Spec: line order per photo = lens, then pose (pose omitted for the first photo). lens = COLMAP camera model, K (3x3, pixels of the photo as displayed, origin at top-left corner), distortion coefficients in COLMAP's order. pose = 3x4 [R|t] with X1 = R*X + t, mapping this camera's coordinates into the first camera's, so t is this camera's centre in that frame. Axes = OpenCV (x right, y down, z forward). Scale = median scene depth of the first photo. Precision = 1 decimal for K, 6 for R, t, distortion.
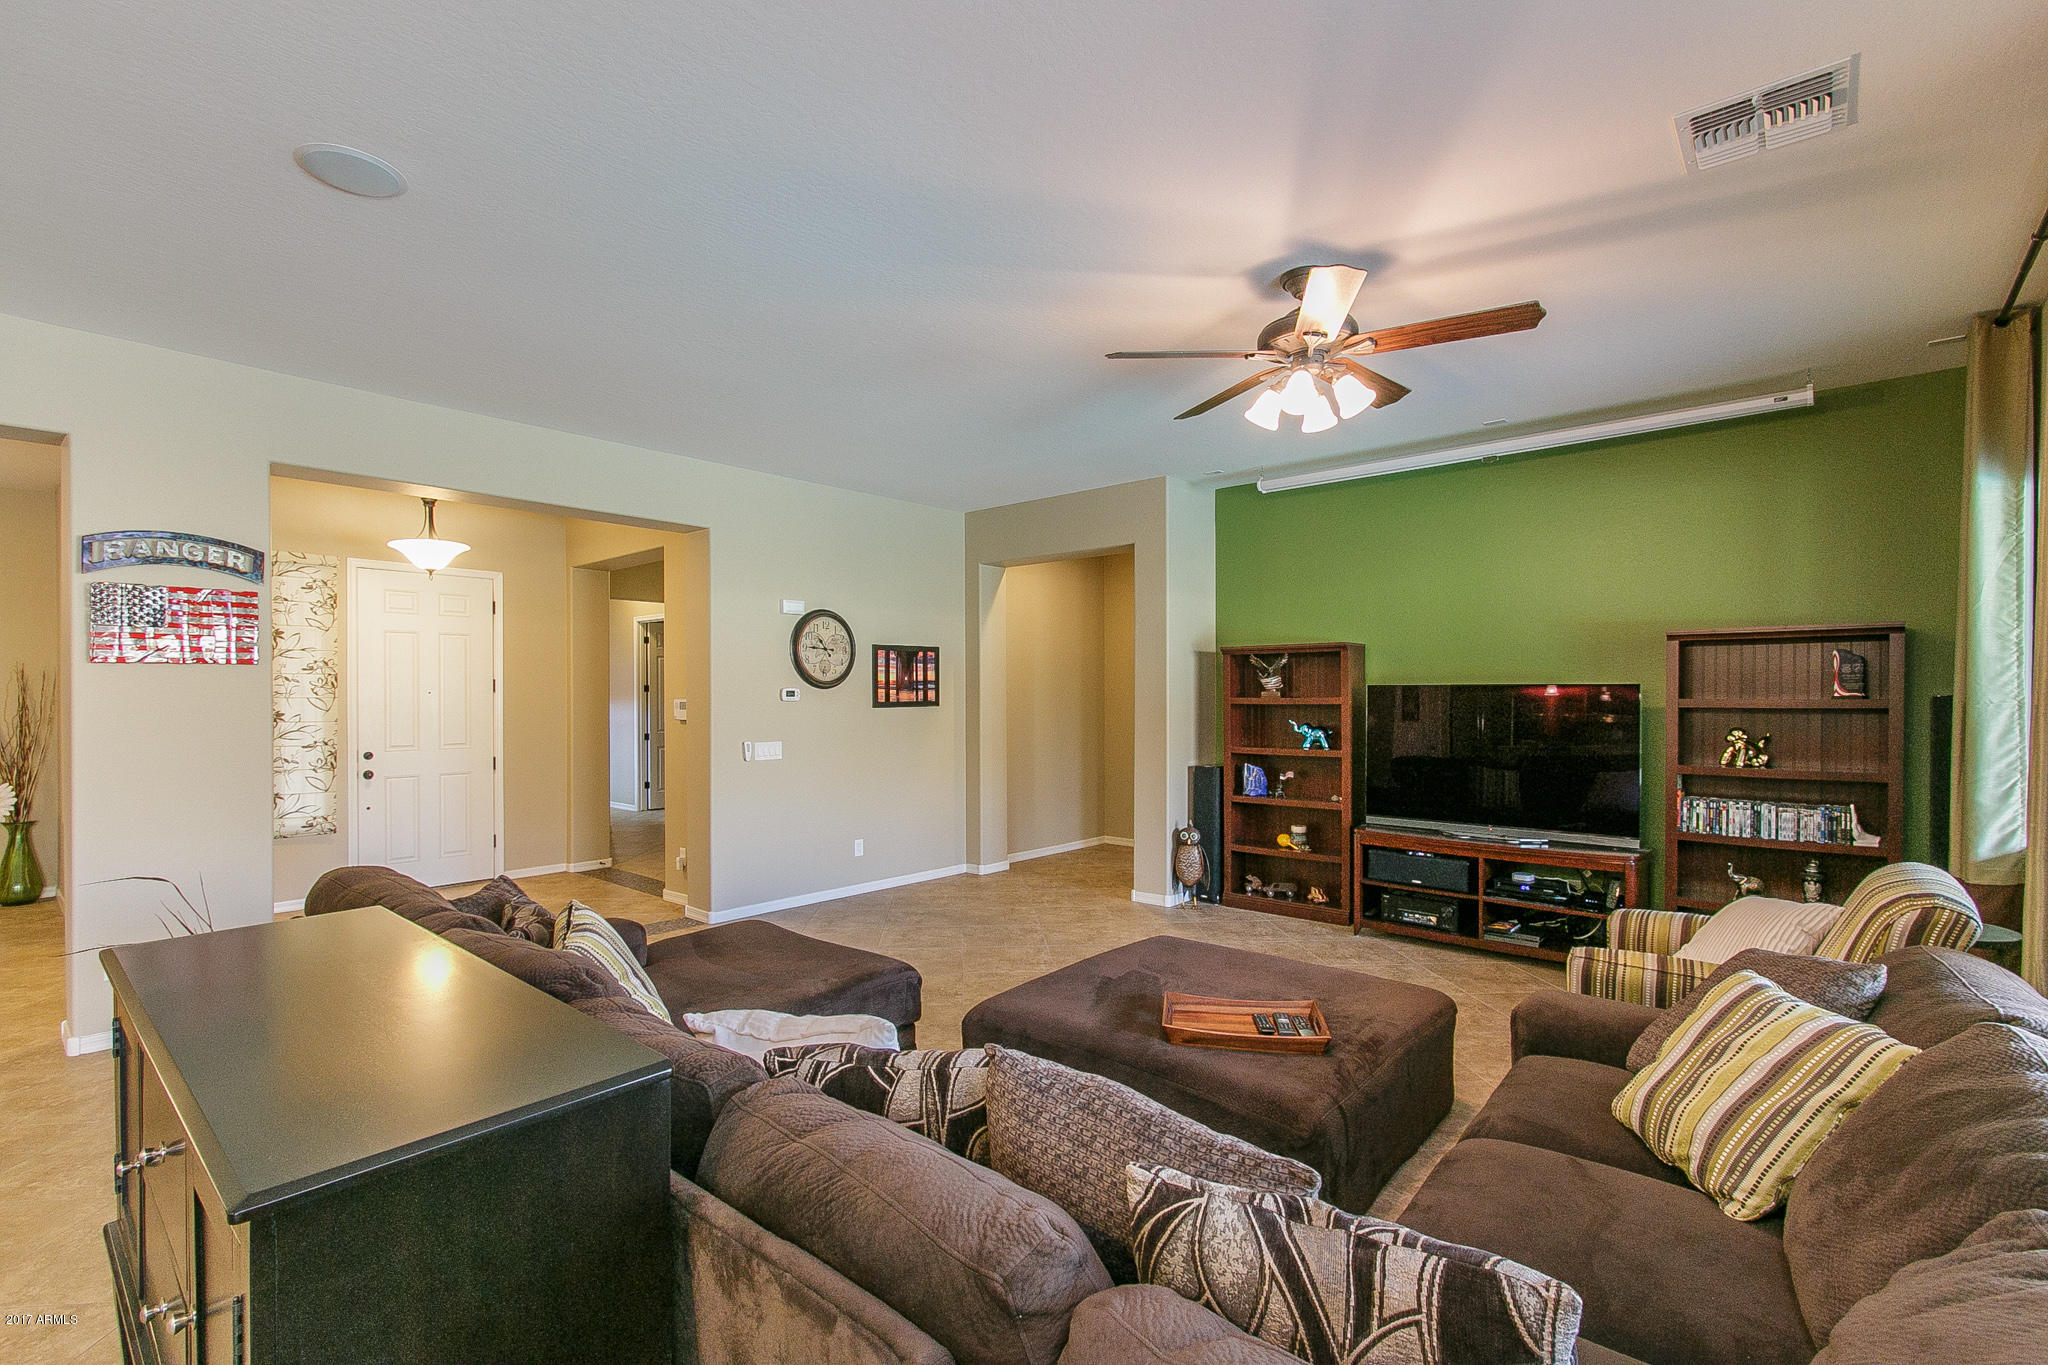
lens RADIAL K [[928.1, 0, 1017.5], [0, 928.1, 696.7], [0, 0, 1]] dist [0.006979, -0.000007]
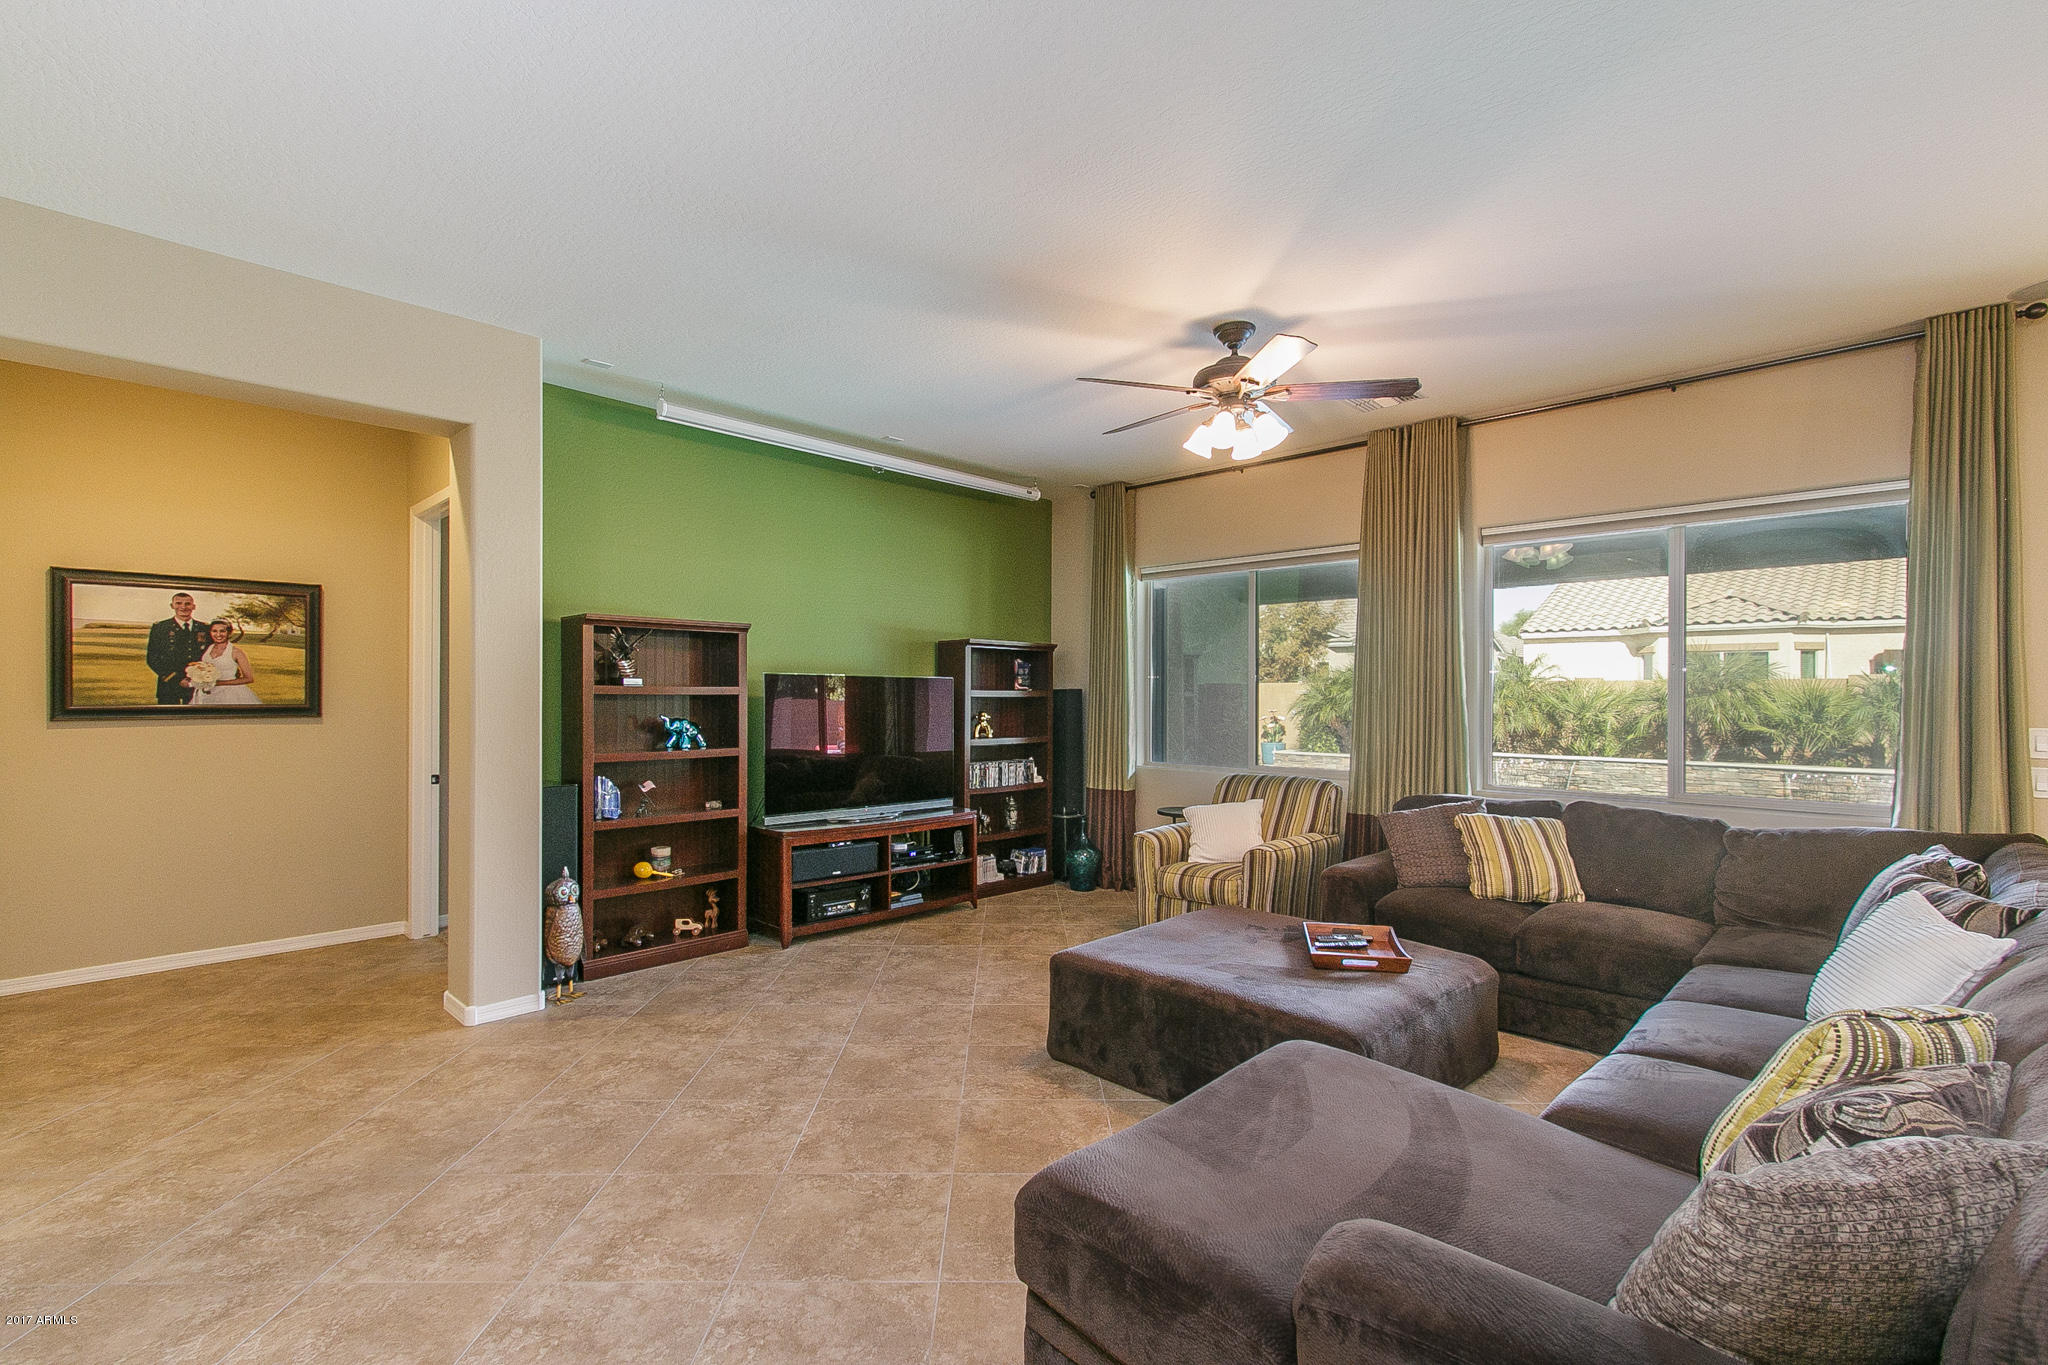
lens RADIAL K [[928.1, 0, 1017.5], [0, 928.1, 696.7], [0, 0, 1]] dist [0.006979, -0.000007]
pose [[0.046483, 0.003017, 0.998915, -0.538128], [-0.002651, 0.999992, -0.002897, 0.013057], [-0.998916, -0.002514, 0.046491, 0.741800]]
